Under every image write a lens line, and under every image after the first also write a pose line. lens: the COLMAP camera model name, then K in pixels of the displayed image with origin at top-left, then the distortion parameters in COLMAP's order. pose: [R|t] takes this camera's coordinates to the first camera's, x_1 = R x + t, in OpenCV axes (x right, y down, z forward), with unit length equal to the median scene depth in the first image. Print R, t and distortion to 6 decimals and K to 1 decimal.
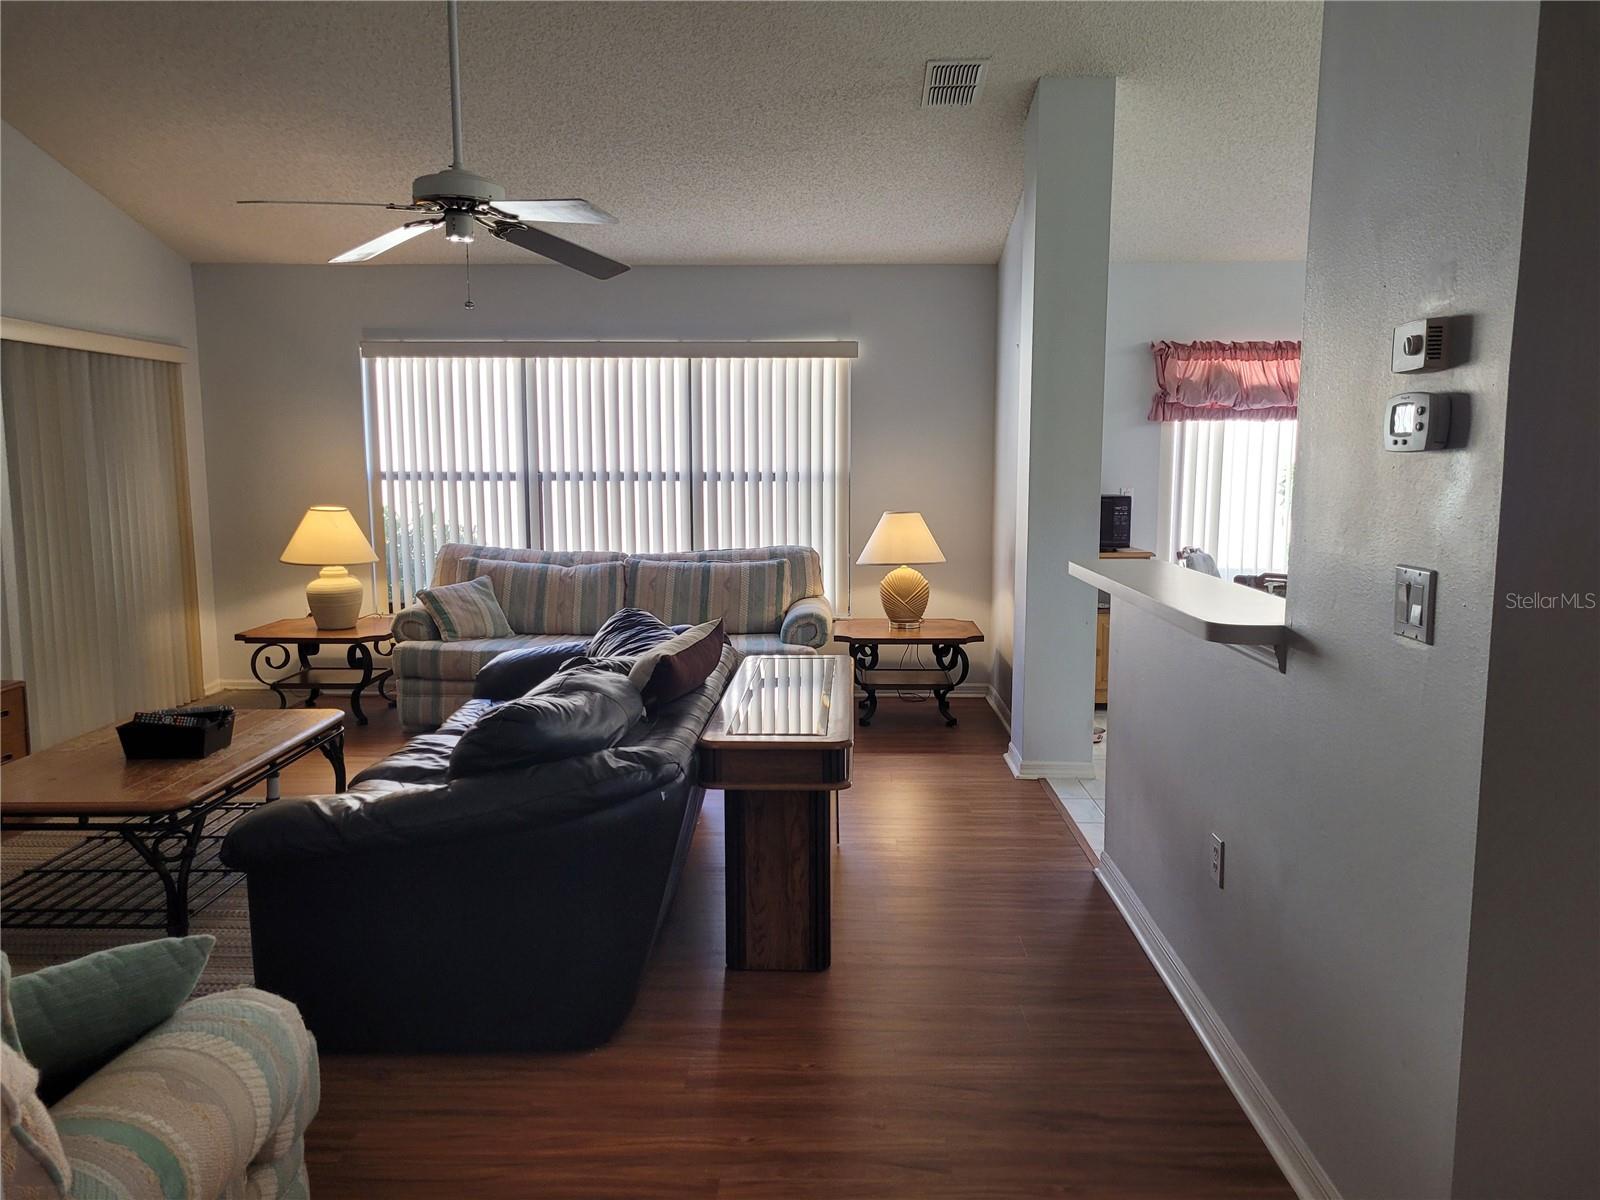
lens RADIAL K [[1198.1, 0, 800.0], [0, 1198.1, 600.0], [0, 0, 1]] dist [0.055400, -0.053623]
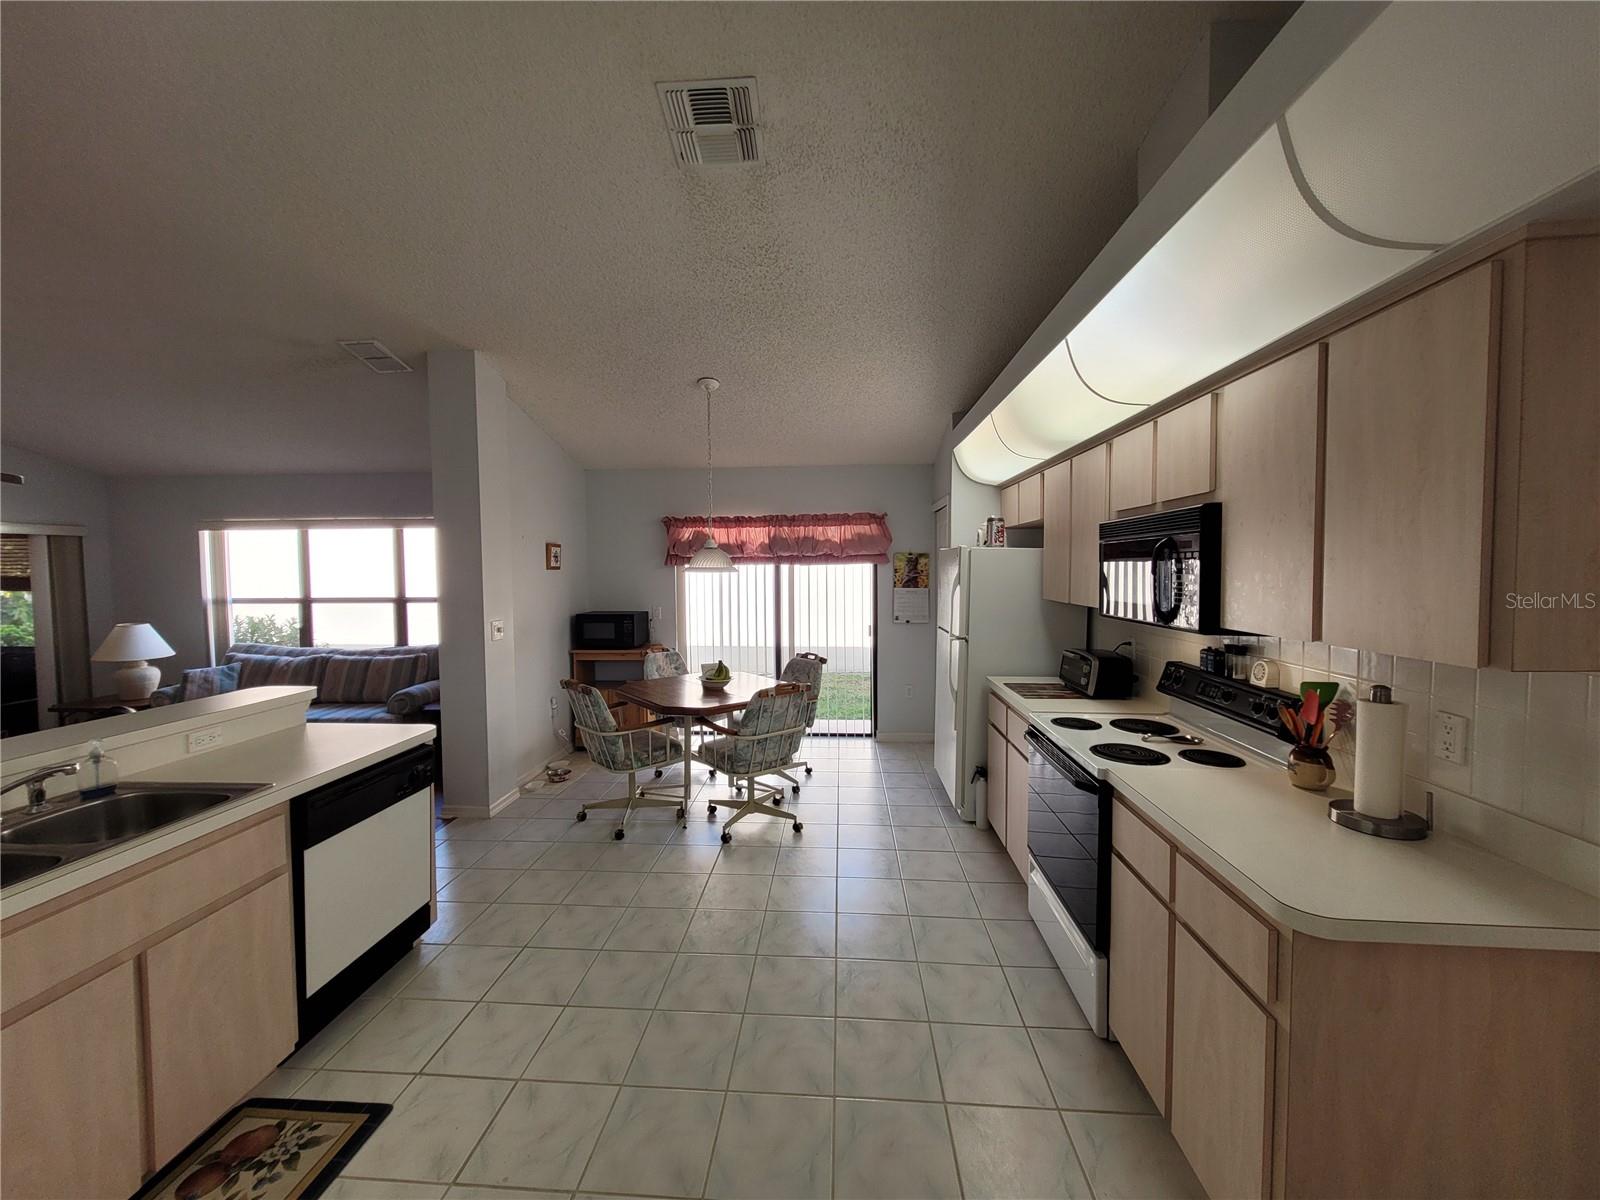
lens RADIAL K [[624.0, 0, 793.6], [0, 624.0, 592.0], [0, 0, 1]] dist [0.012490, -0.000635]
pose [[0.998589, -0.004958, -0.052878, 0.798640], [0.000813, 0.996944, -0.078113, -0.077478], [0.053104, 0.077960, 0.995541, 0.298908]]
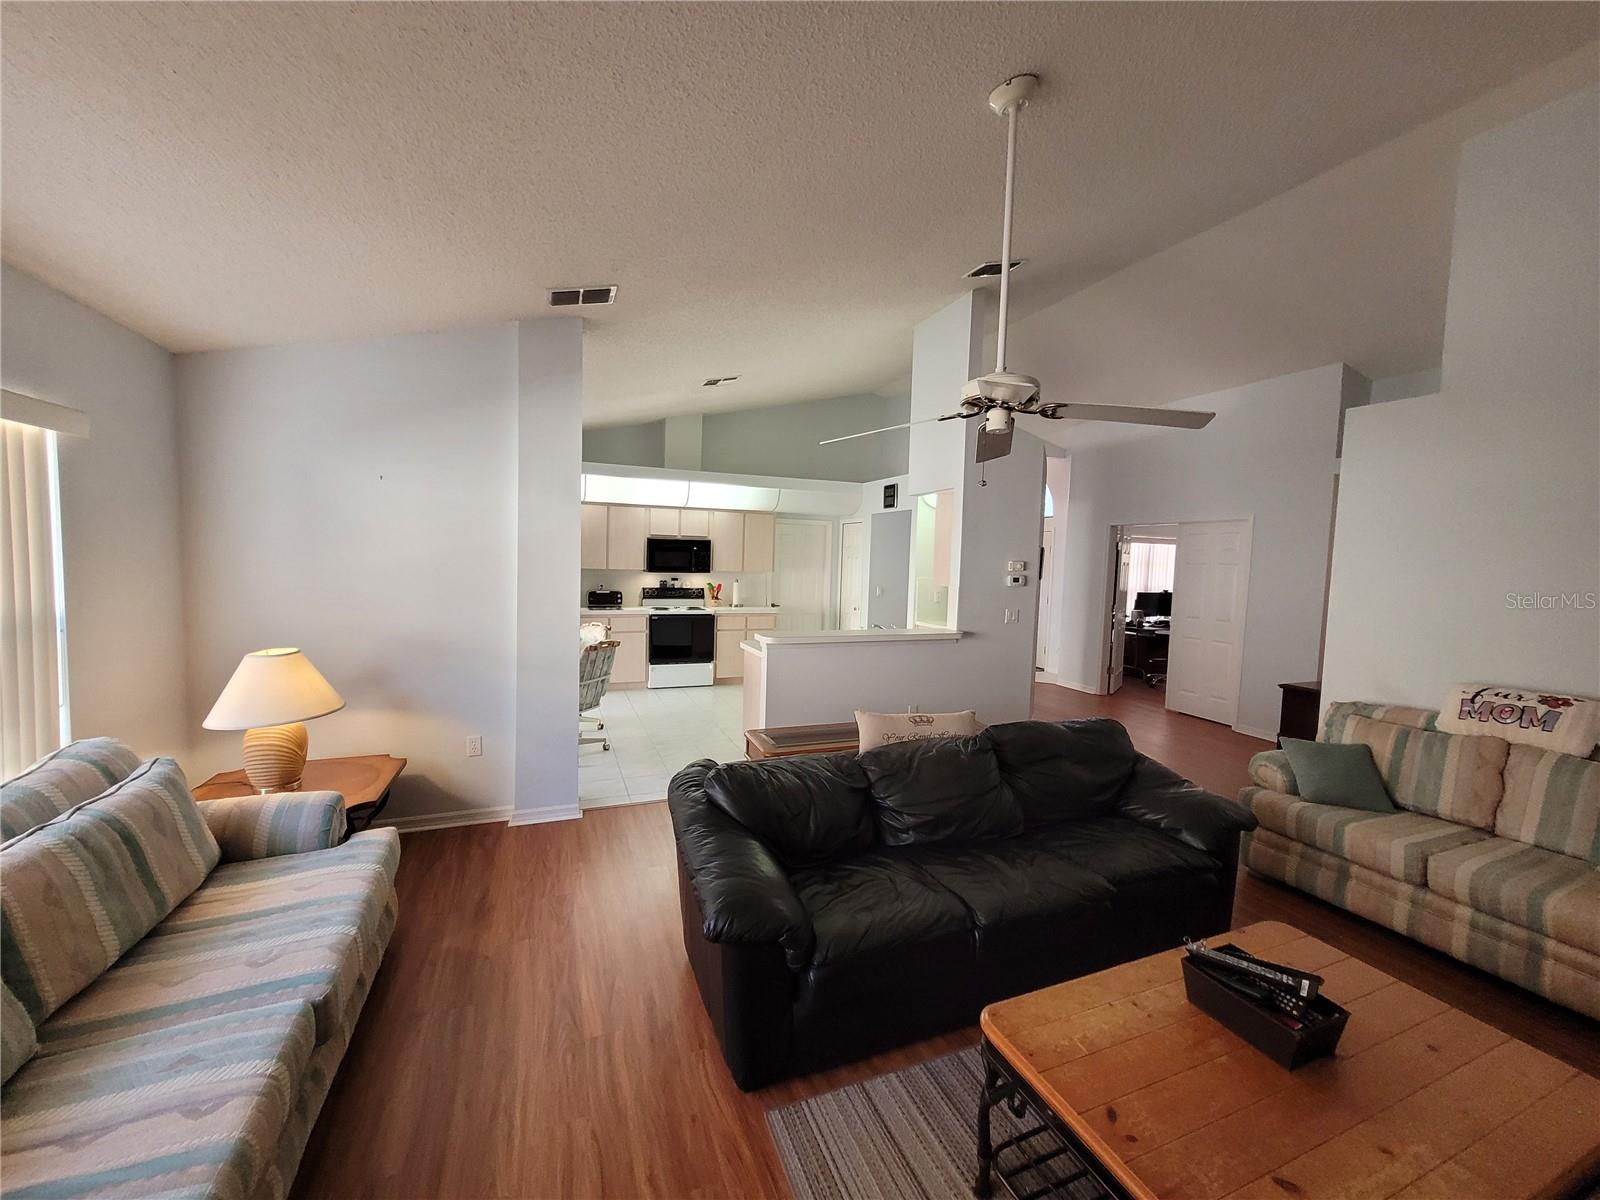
lens RADIAL K [[624.0, 0, 793.6], [0, 624.0, 592.0], [0, 0, 1]] dist [0.012490, -0.000635]
pose [[-0.390607, -0.064762, 0.918277, -0.678785], [0.080662, 0.991278, 0.104221, -0.197440], [-0.917017, 0.114779, -0.381976, 1.264753]]
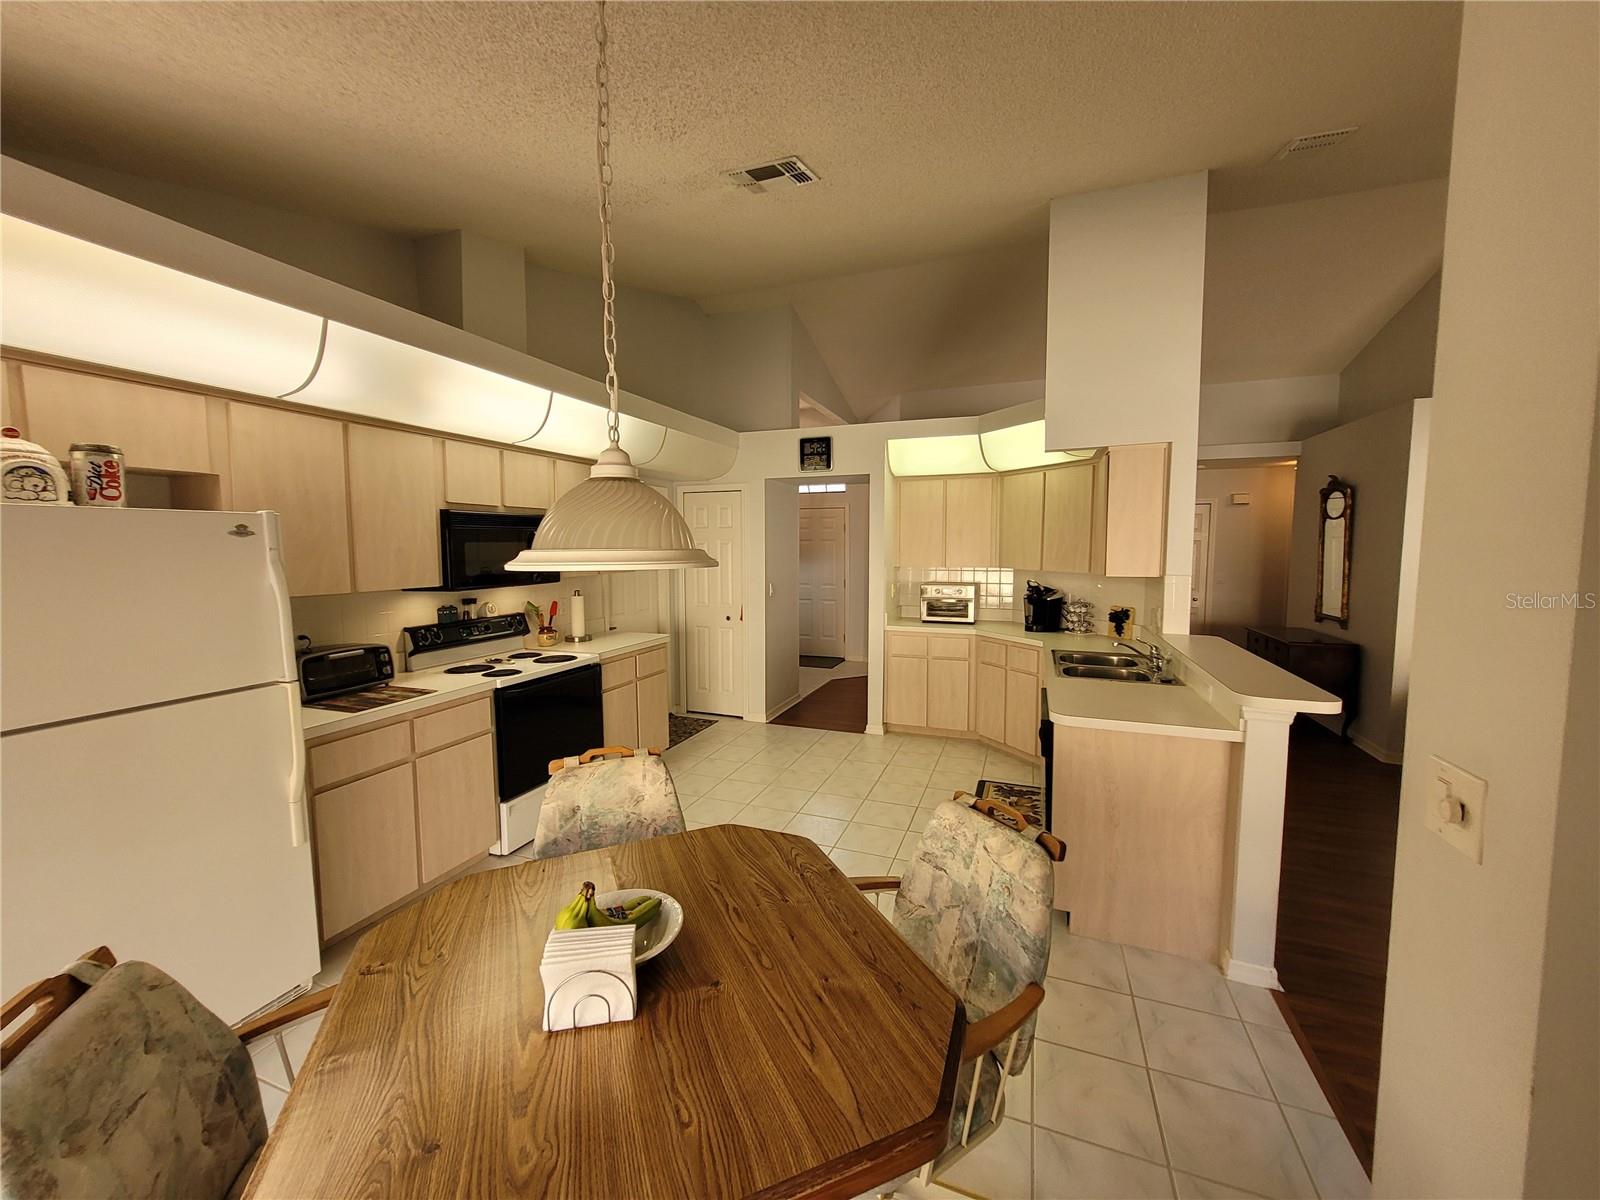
lens RADIAL K [[624.0, 0, 793.6], [0, 624.0, 592.0], [0, 0, 1]] dist [0.012490, -0.000635]
pose [[-0.941600, -0.023543, 0.335910, 0.446869], [0.042046, 0.981526, 0.186653, -0.223943], [-0.334099, 0.189877, -0.923214, 1.514727]]
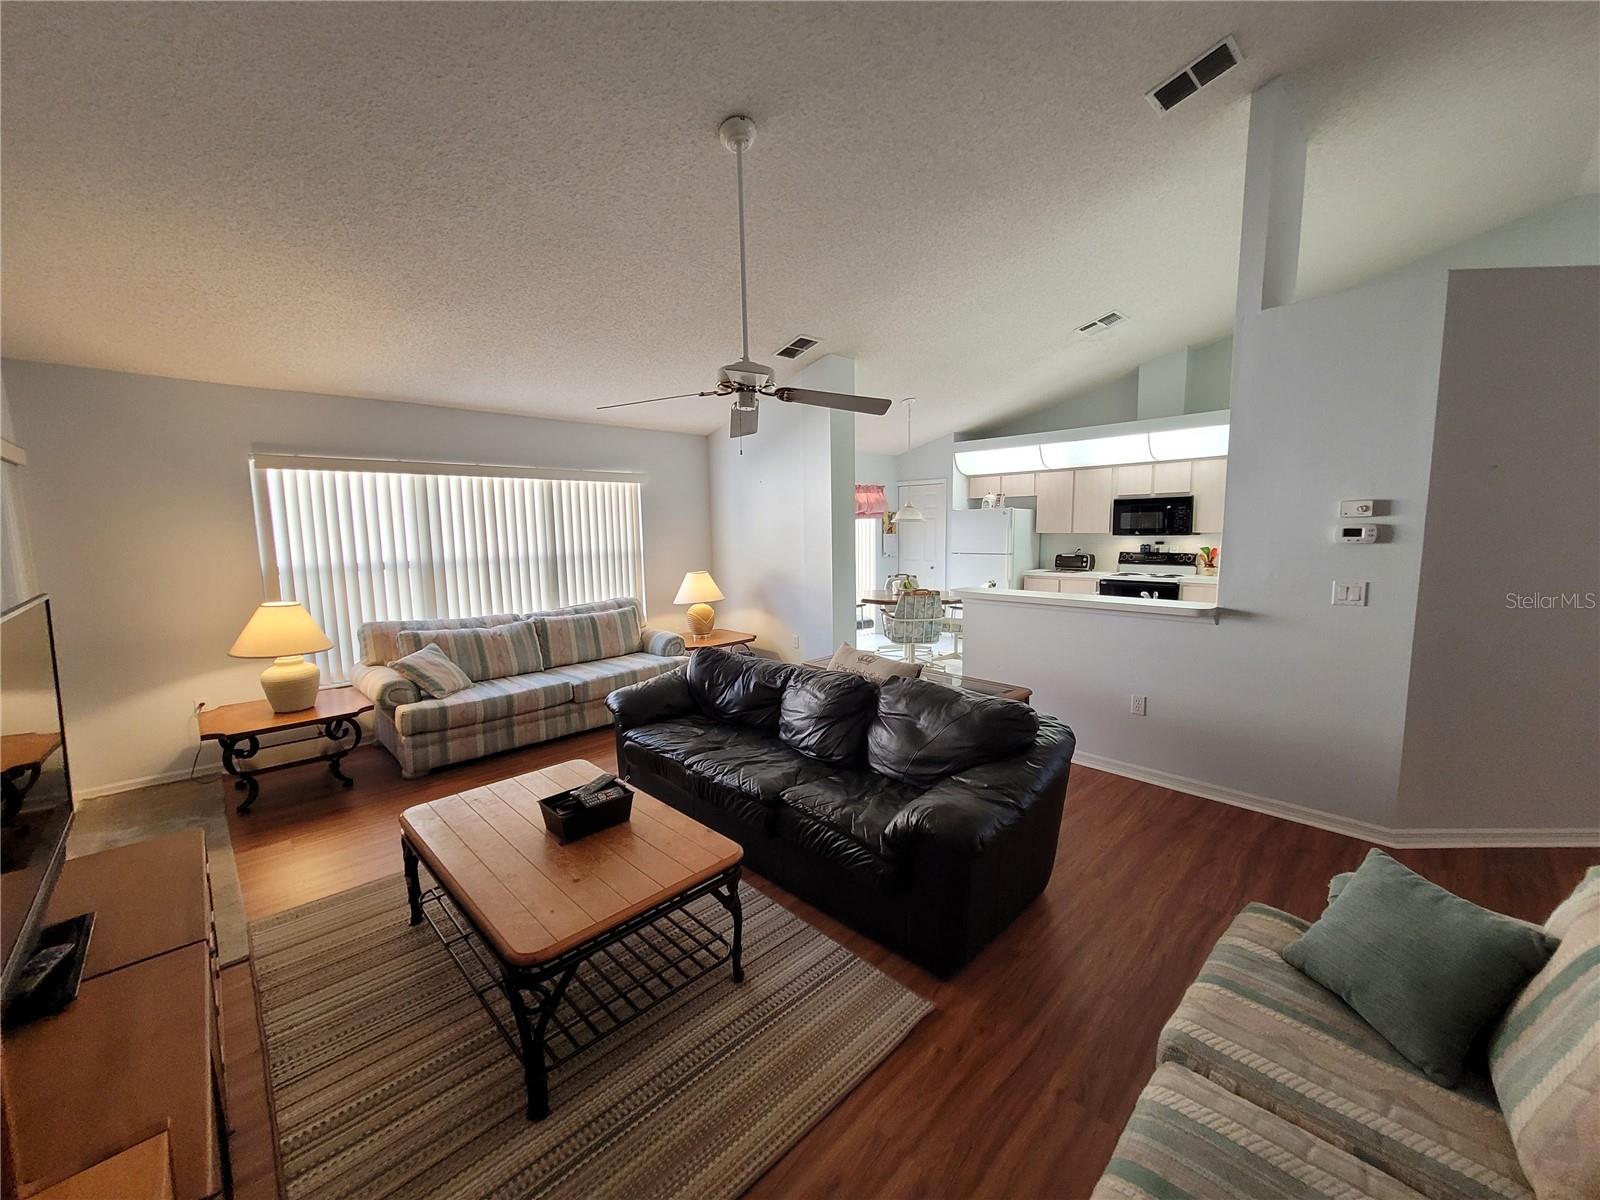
lens RADIAL K [[624.0, 0, 793.6], [0, 624.0, 592.0], [0, 0, 1]] dist [0.012490, -0.000635]
pose [[0.708746, -0.088888, 0.699841, -0.695644], [0.101150, 0.994584, 0.023886, -0.079616], [-0.698174, 0.053860, 0.713899, 0.382372]]
